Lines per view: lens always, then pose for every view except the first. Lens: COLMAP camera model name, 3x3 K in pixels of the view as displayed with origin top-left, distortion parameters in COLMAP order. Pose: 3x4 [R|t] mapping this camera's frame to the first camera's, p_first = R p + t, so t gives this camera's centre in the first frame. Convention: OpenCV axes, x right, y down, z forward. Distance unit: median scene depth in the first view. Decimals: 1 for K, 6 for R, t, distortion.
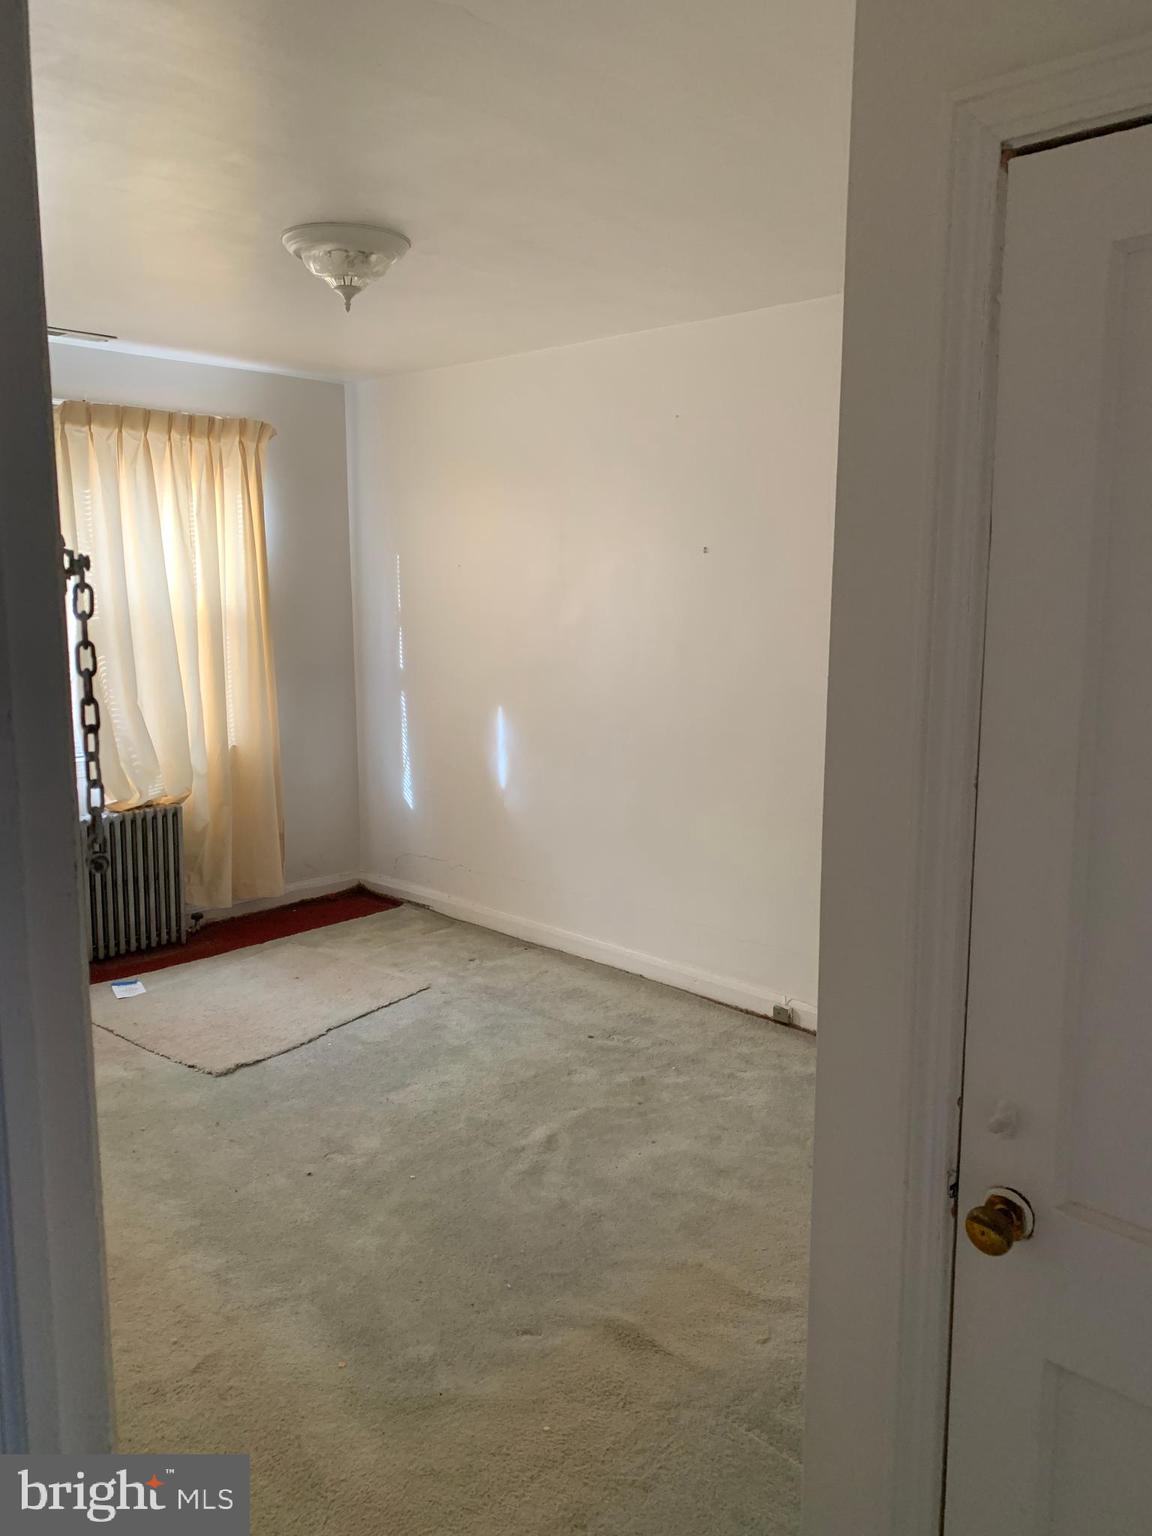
lens RADIAL K [[1165.9, 0, 574.1], [0, 1165.9, 762.7], [0, 0, 1]] dist [0.032601, -0.035444]
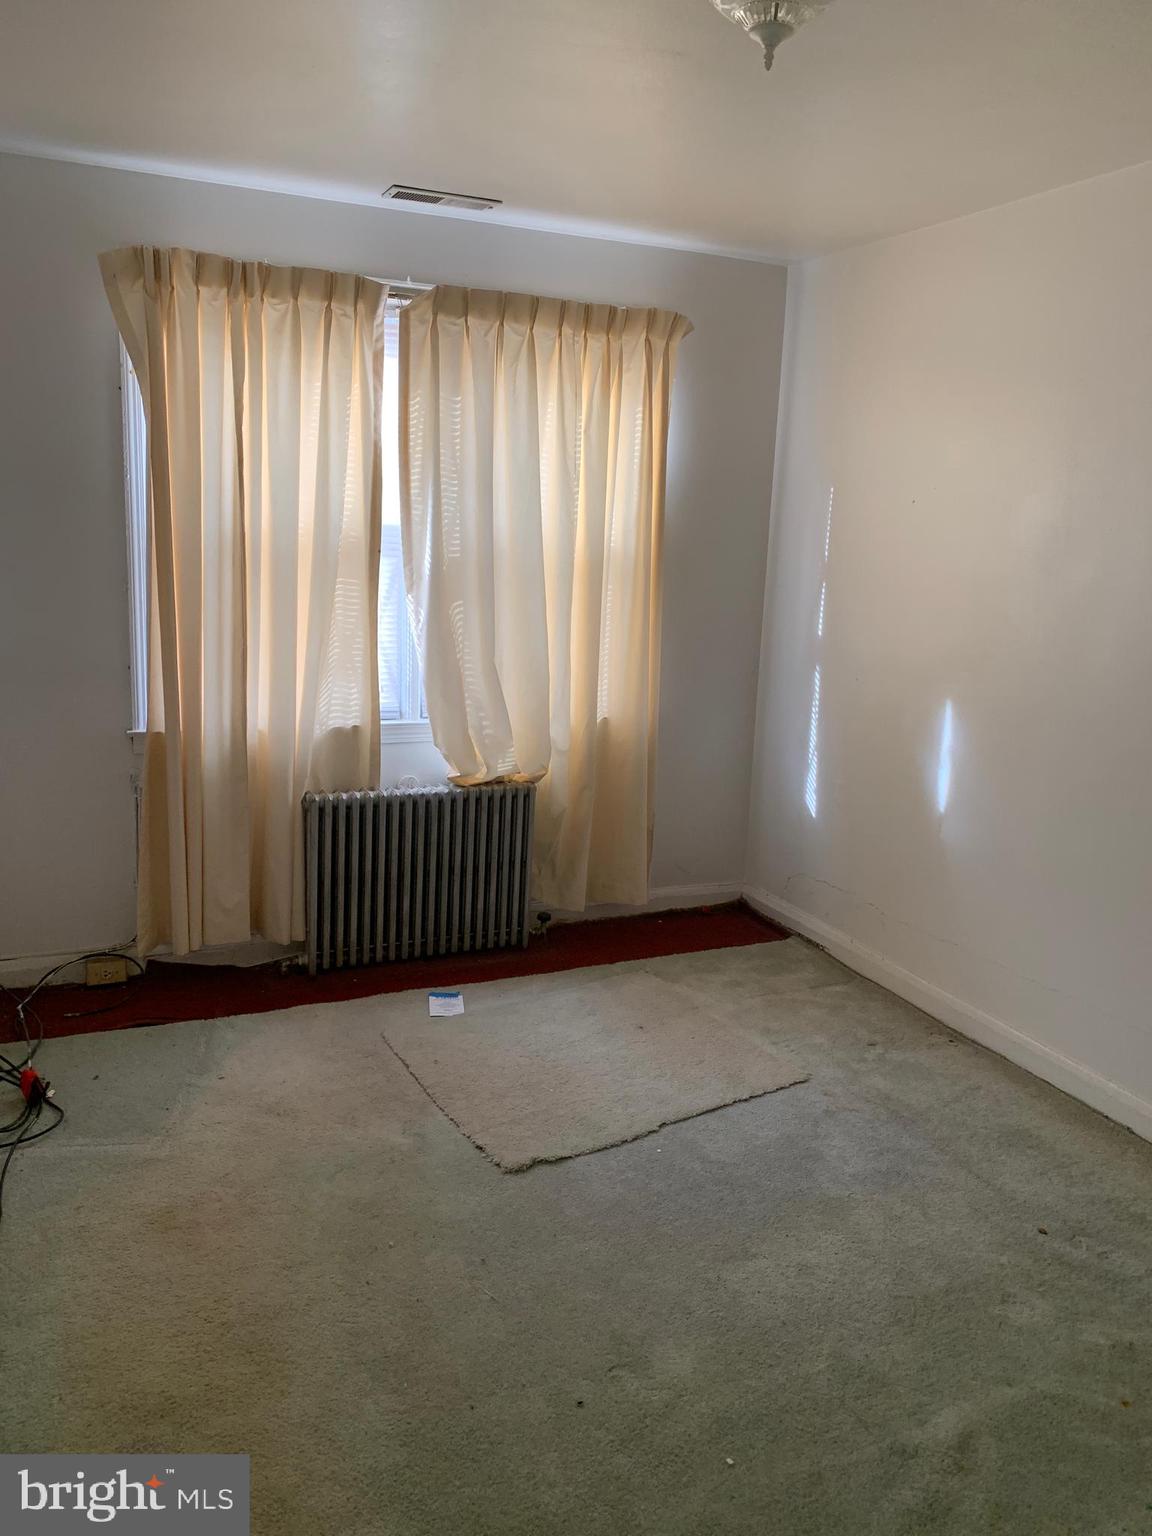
lens RADIAL K [[1165.9, 0, 572.9], [0, 1165.9, 765.4], [0, 0, 1]] dist [0.032601, -0.035444]
pose [[0.929559, 0.105808, -0.353163, -0.021245], [-0.089060, 0.994007, 0.063389, -0.034399], [0.357754, -0.027471, 0.933412, 0.252925]]
